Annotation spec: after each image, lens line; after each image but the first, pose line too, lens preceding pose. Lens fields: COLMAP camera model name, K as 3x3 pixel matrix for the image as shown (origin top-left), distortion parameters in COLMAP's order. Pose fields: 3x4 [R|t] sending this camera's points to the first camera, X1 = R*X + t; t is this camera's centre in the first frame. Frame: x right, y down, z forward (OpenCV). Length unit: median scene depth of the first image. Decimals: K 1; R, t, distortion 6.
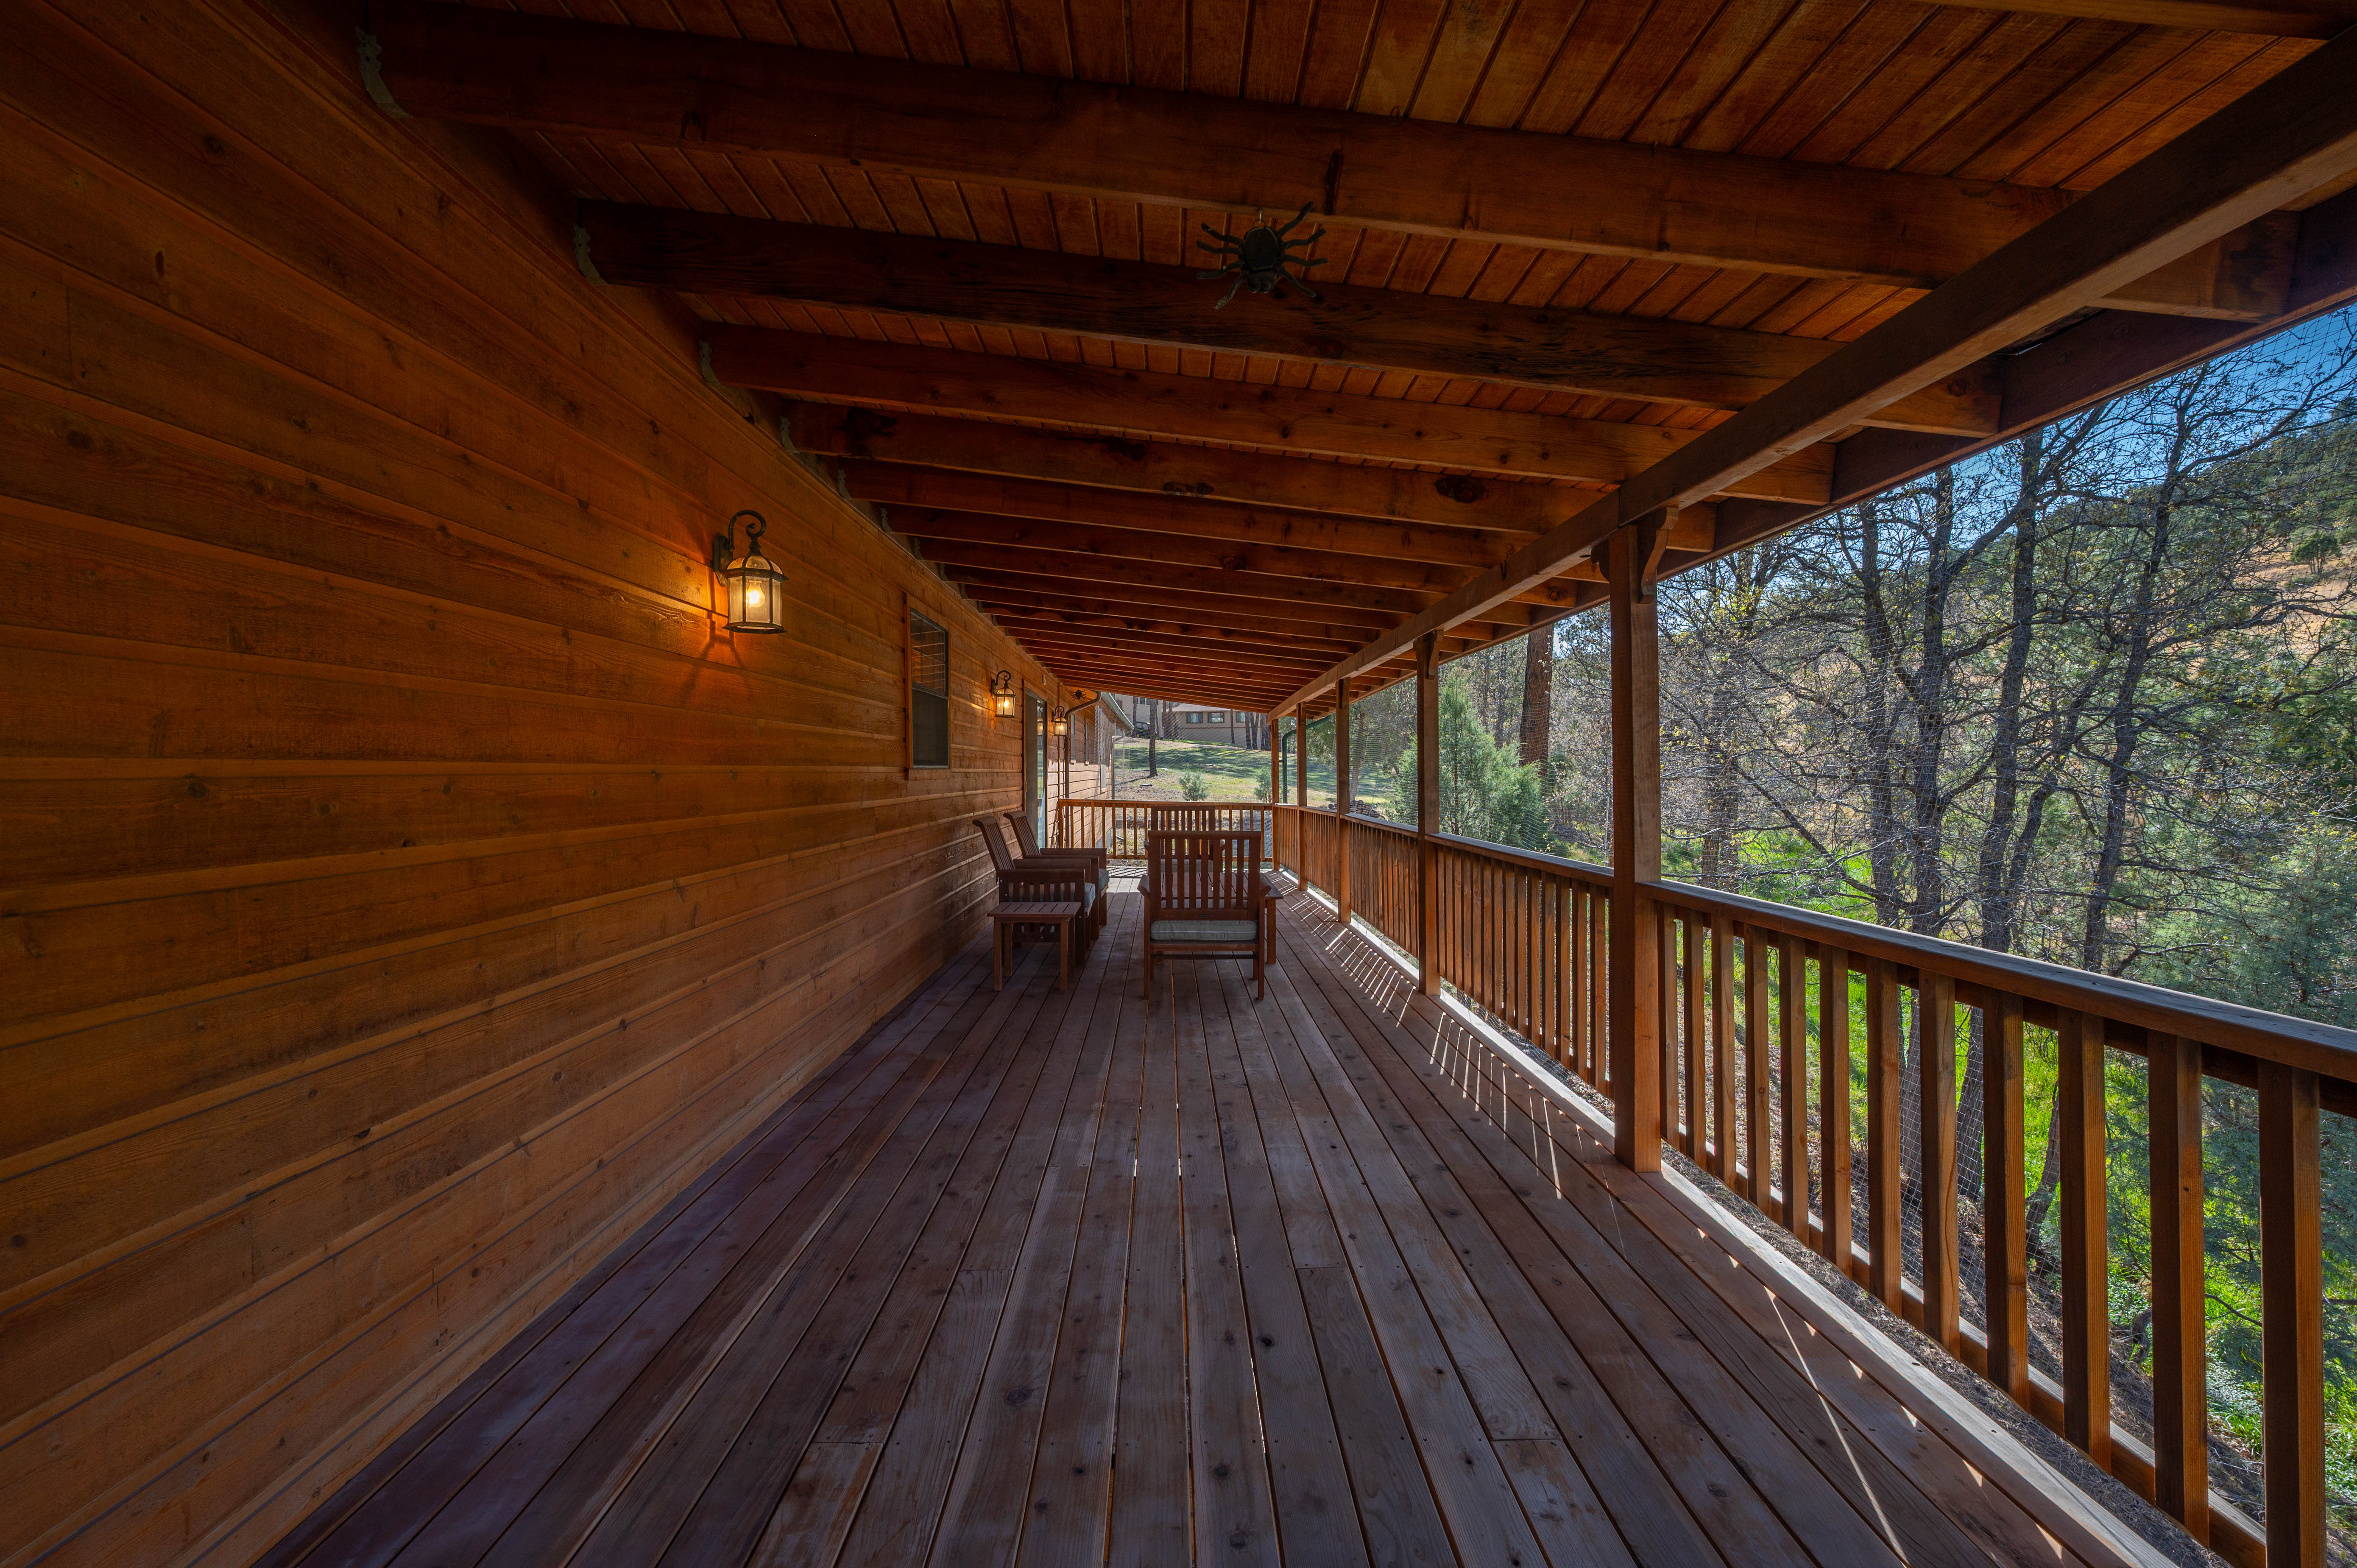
lens RADIAL K [[936.3, 0, 1177.0], [0, 936.3, 775.5], [0, 0, 1]] dist [-0.001470, 0.000722]
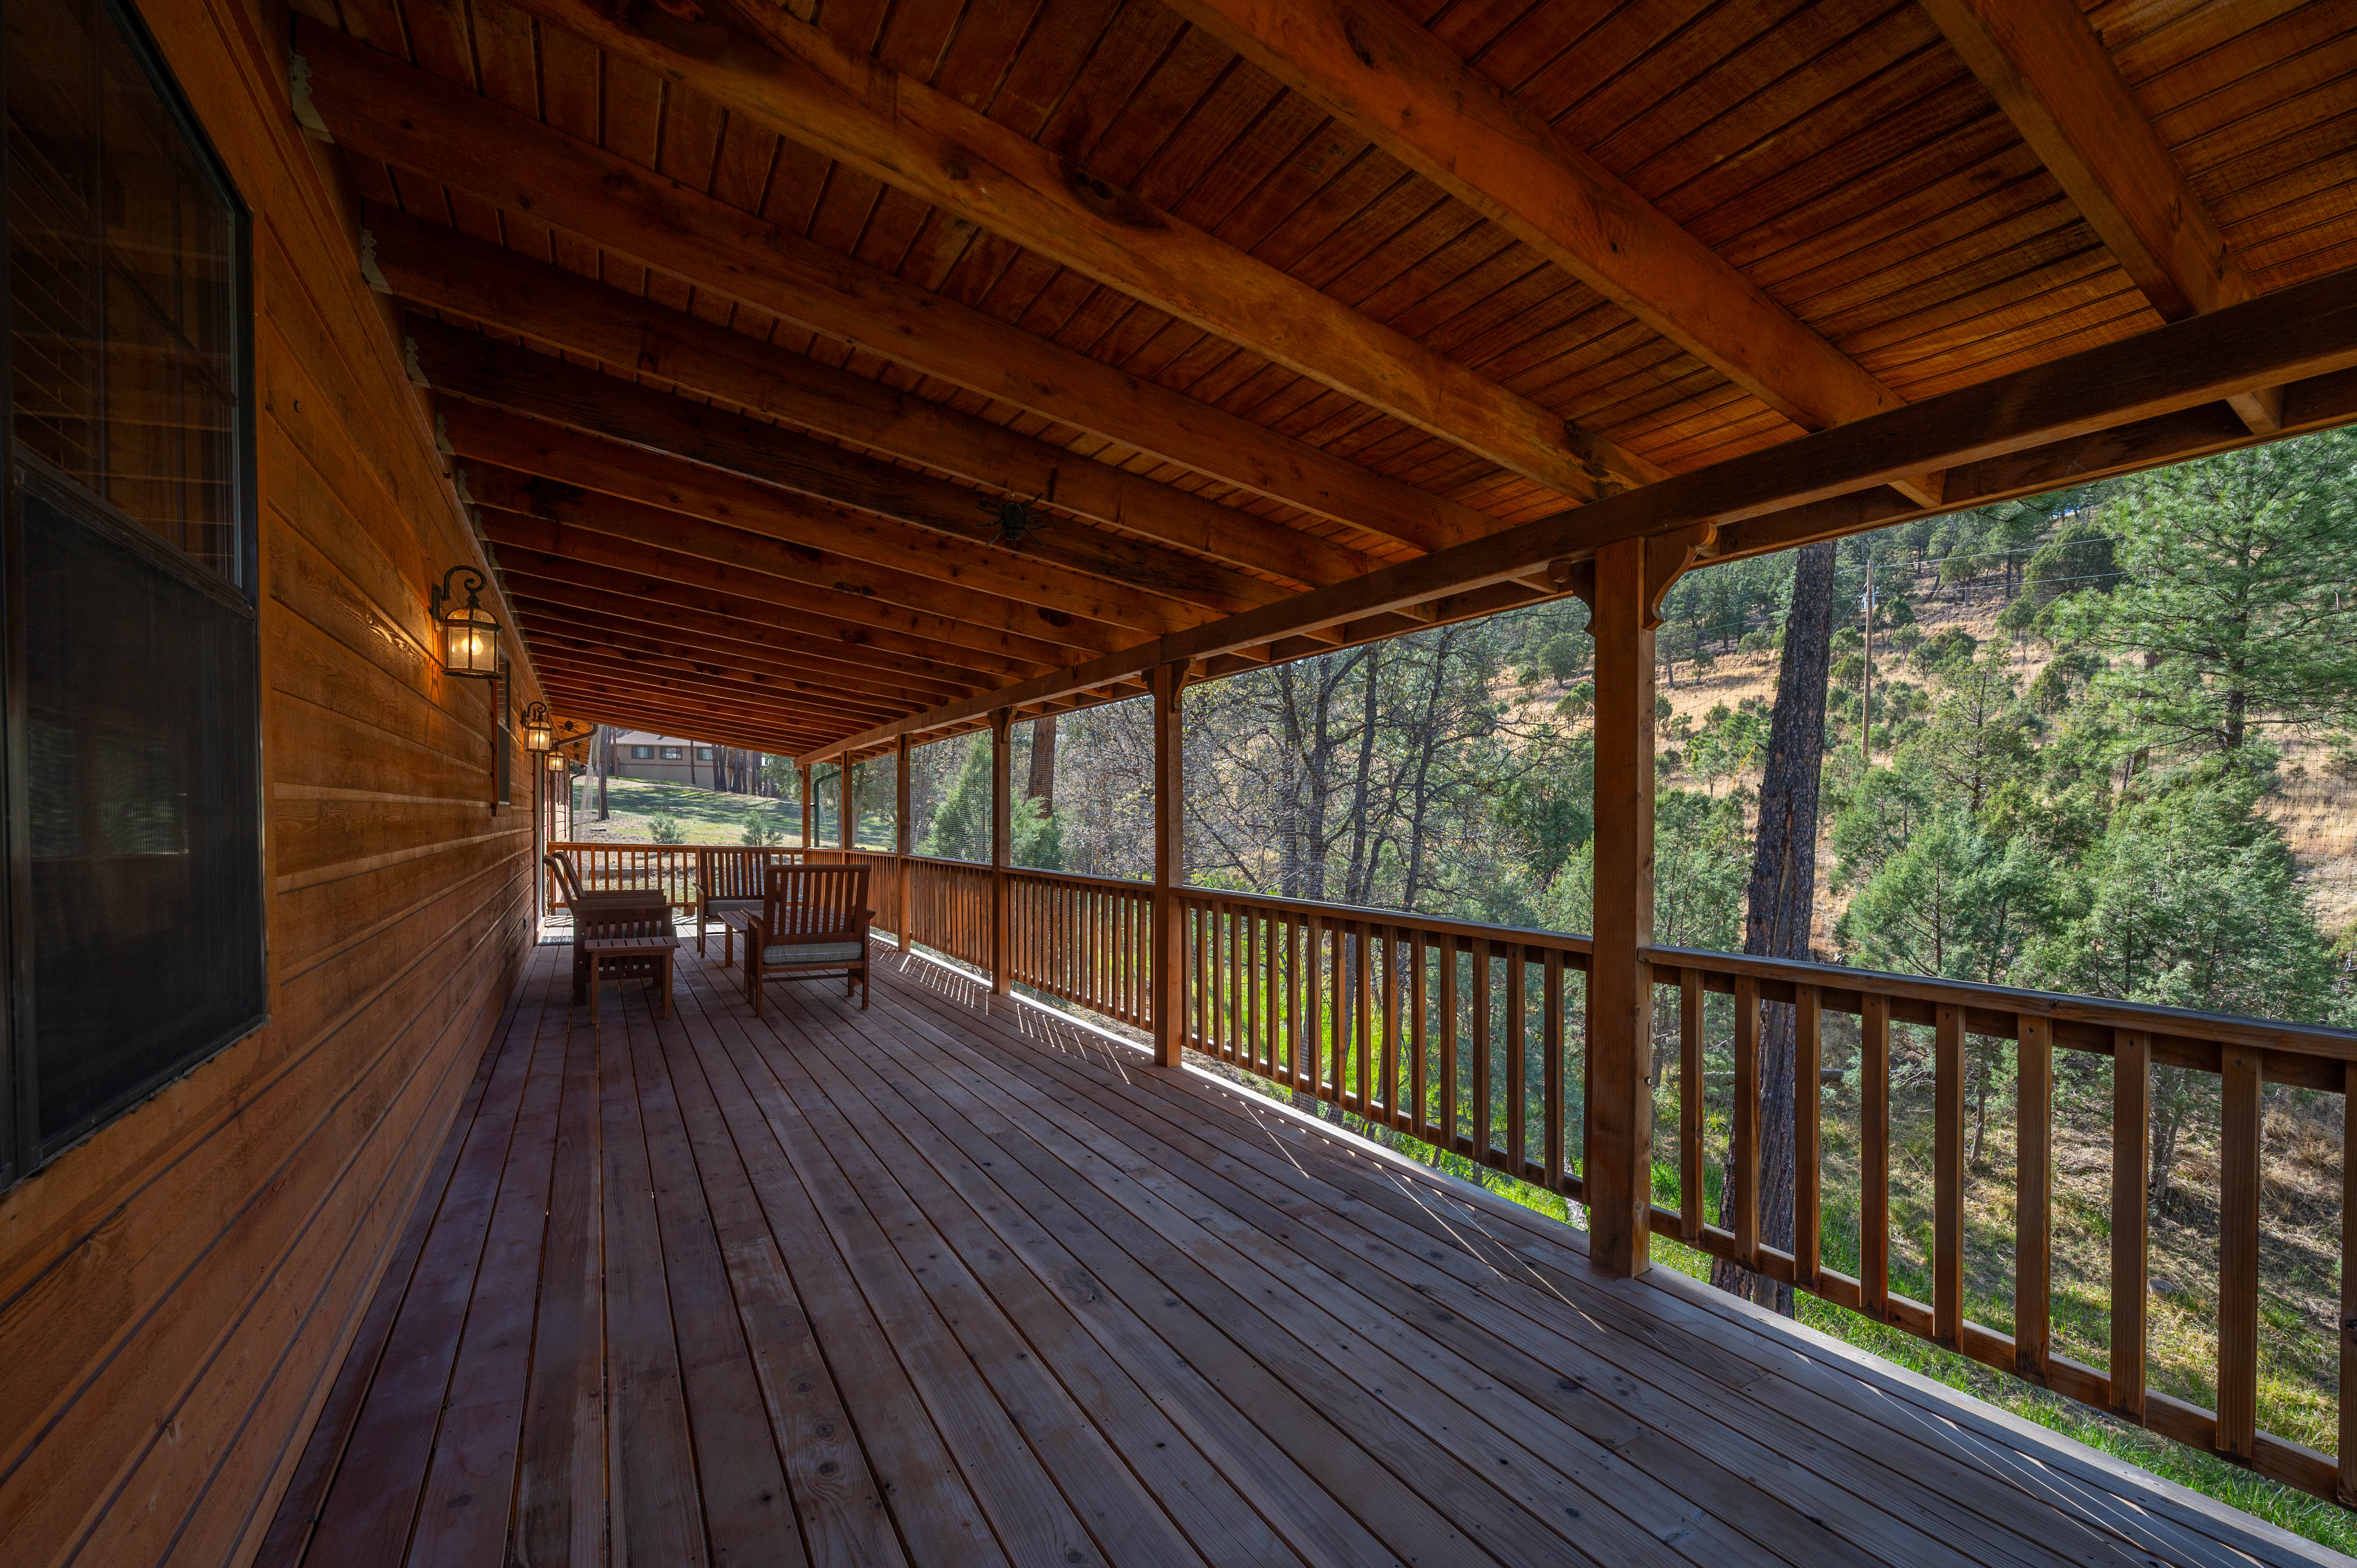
lens RADIAL K [[936.3, 0, 1177.0], [0, 936.3, 775.5], [0, 0, 1]] dist [-0.001470, 0.000722]
pose [[0.864845, 0.040613, 0.500394, -0.189873], [-0.014751, 0.998348, -0.055534, 0.007454], [-0.501823, 0.040647, 0.864015, -0.245373]]
